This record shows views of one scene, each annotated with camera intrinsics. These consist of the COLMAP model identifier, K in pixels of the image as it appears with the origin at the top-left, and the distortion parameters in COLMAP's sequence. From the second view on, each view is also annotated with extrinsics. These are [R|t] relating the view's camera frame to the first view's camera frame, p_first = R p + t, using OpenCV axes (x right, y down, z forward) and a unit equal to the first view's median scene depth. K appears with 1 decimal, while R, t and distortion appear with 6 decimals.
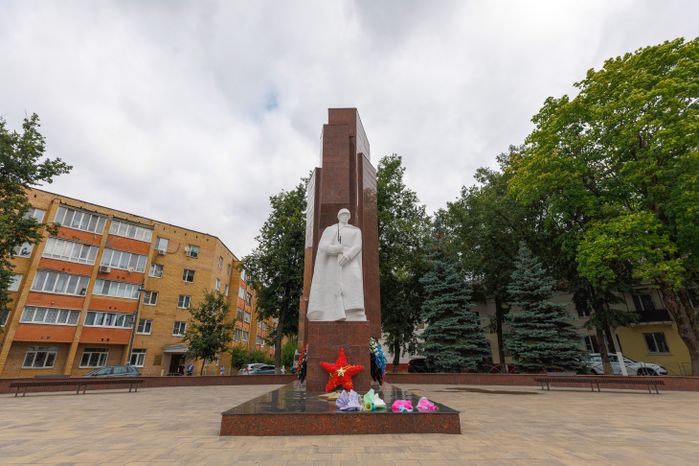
lens RADIAL K [[322.6, 0, 349.1], [0, 322.6, 248.6], [0, 0, 1]] dist [0.011328, -0.001043]
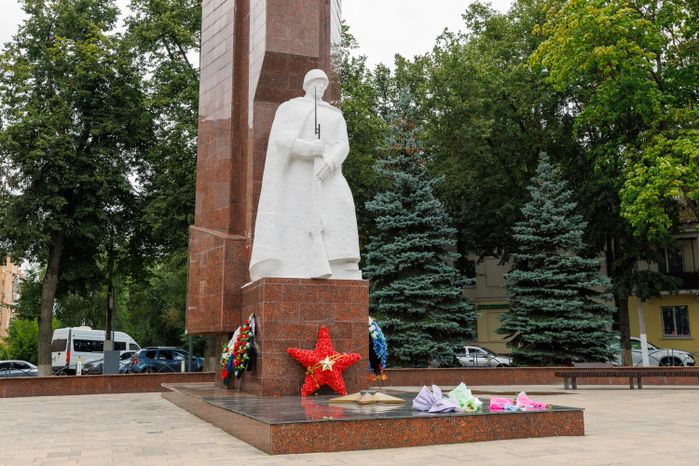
lens RADIAL K [[678.6, 0, 349.5], [0, 678.6, 233.0], [0, 0, 1]] dist [0.008043, 0.020414]
pose [[0.941367, 0.053191, 0.333166, -0.227010], [-0.105307, 0.984483, 0.140368, -0.016140], [-0.320530, -0.167223, 0.932361, -0.066702]]
